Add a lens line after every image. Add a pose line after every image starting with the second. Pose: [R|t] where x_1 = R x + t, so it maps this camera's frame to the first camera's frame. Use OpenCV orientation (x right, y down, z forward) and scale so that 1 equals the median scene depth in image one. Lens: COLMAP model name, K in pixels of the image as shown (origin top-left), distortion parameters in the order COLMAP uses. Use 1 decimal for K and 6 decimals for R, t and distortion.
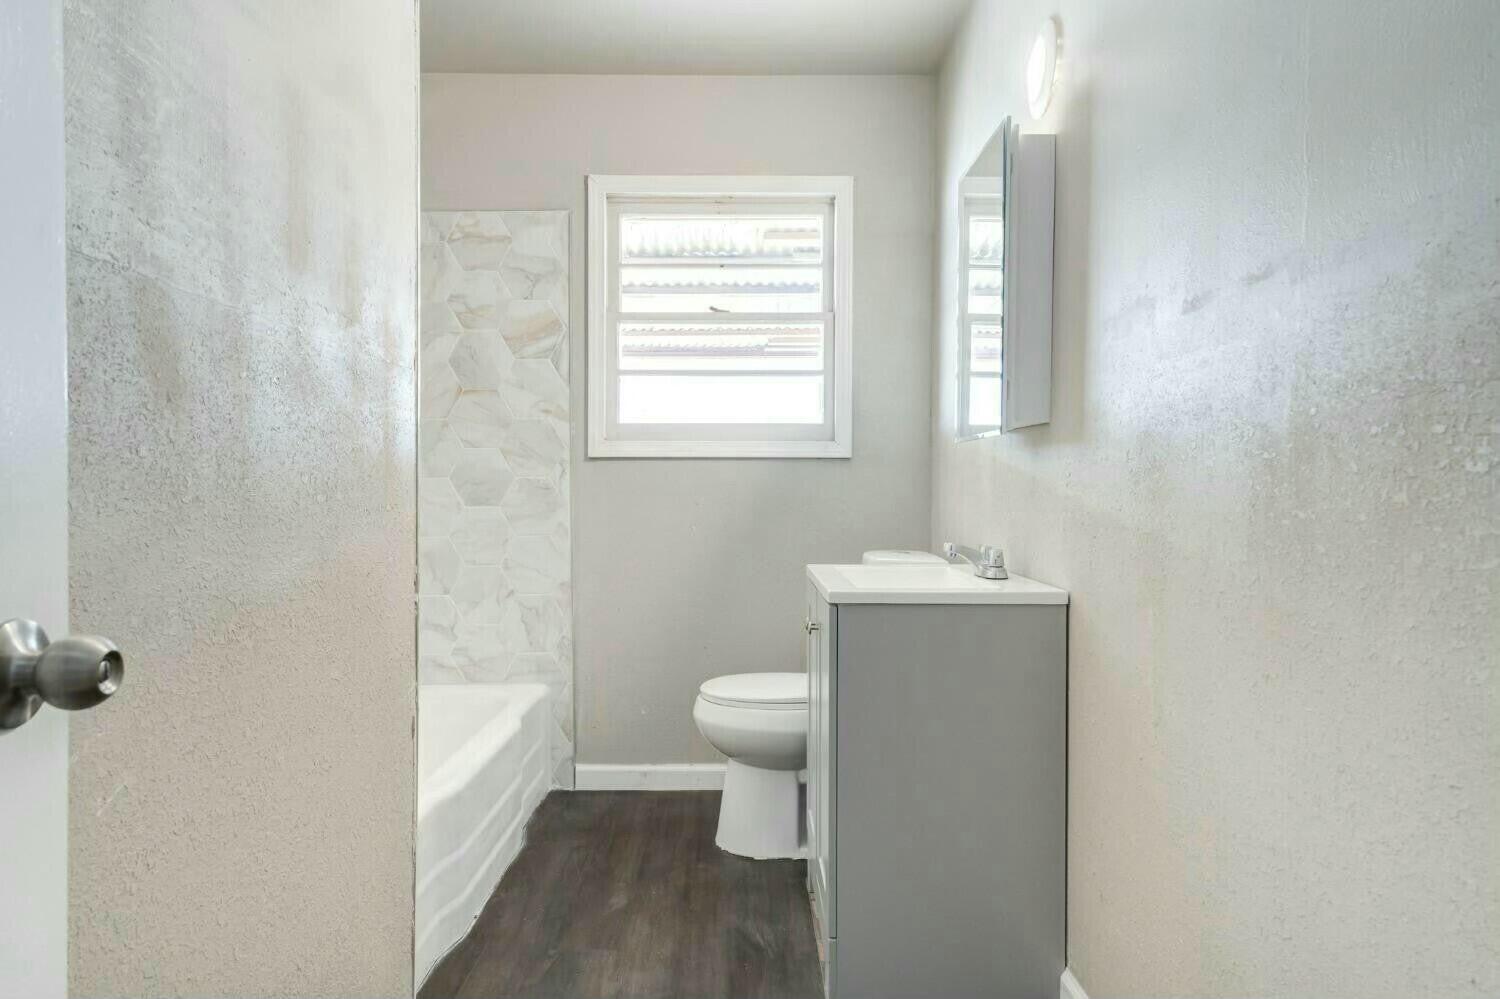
lens RADIAL K [[742.1, 0, 750.0], [0, 742.1, 499.5], [0, 0, 1]] dist [0.000007, -0.000468]
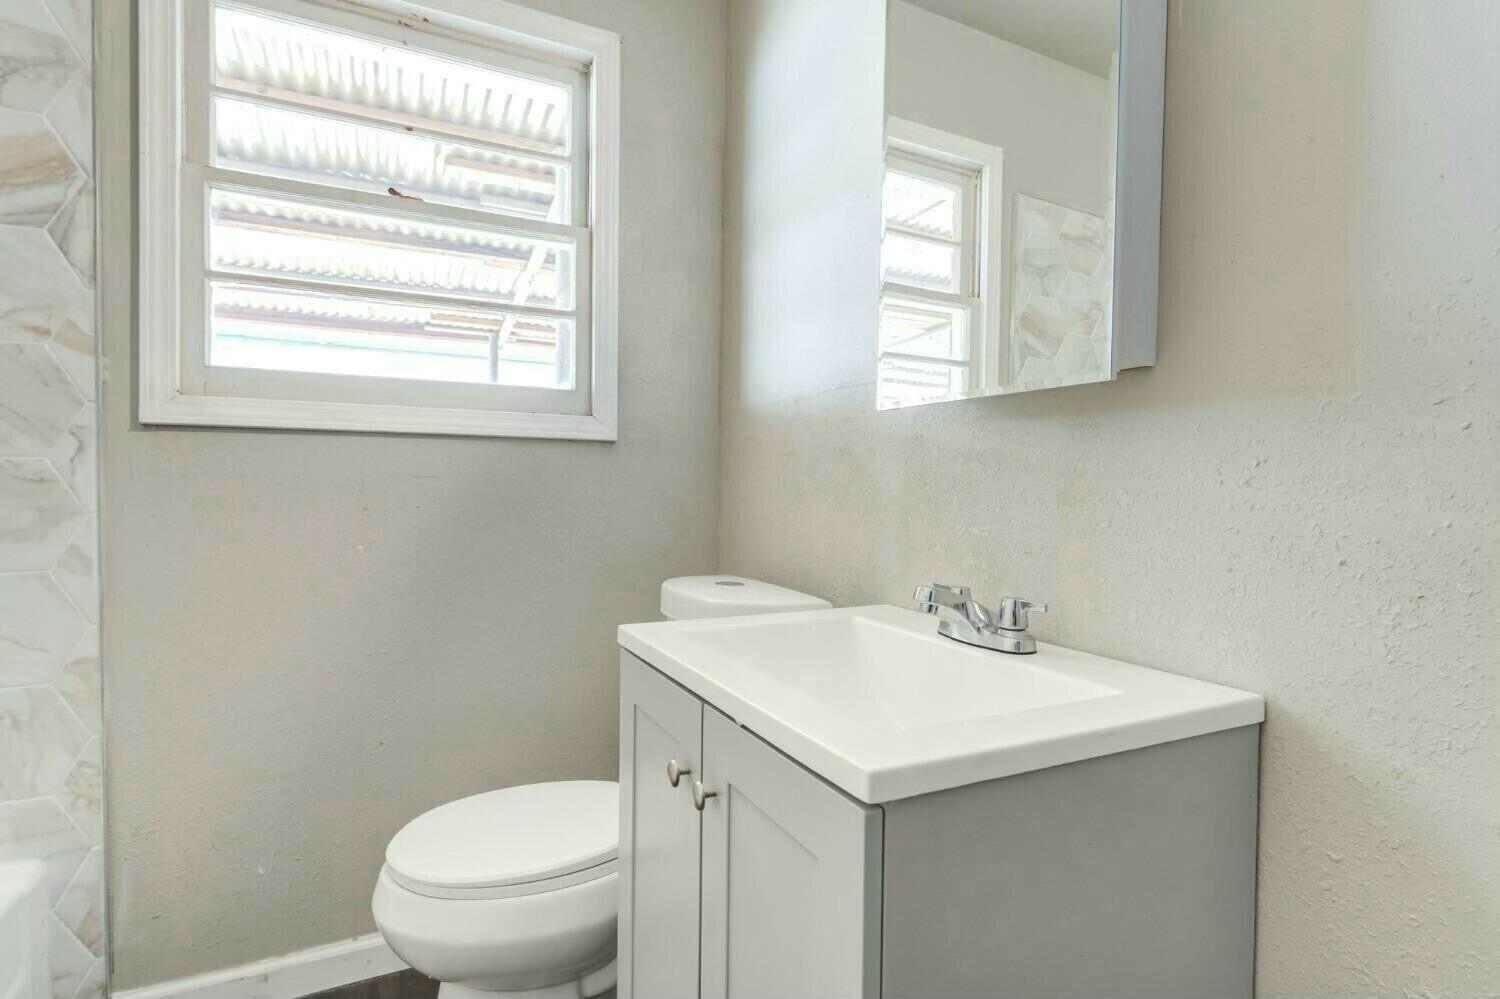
lens RADIAL K [[742.1, 0, 750.0], [0, 742.1, 499.5], [0, 0, 1]] dist [0.000007, -0.000468]
pose [[0.905770, 0.000393, 0.423769, -0.044466], [-0.001984, 0.999993, 0.003315, -0.004224], [-0.423765, -0.003844, 0.905764, 0.321047]]
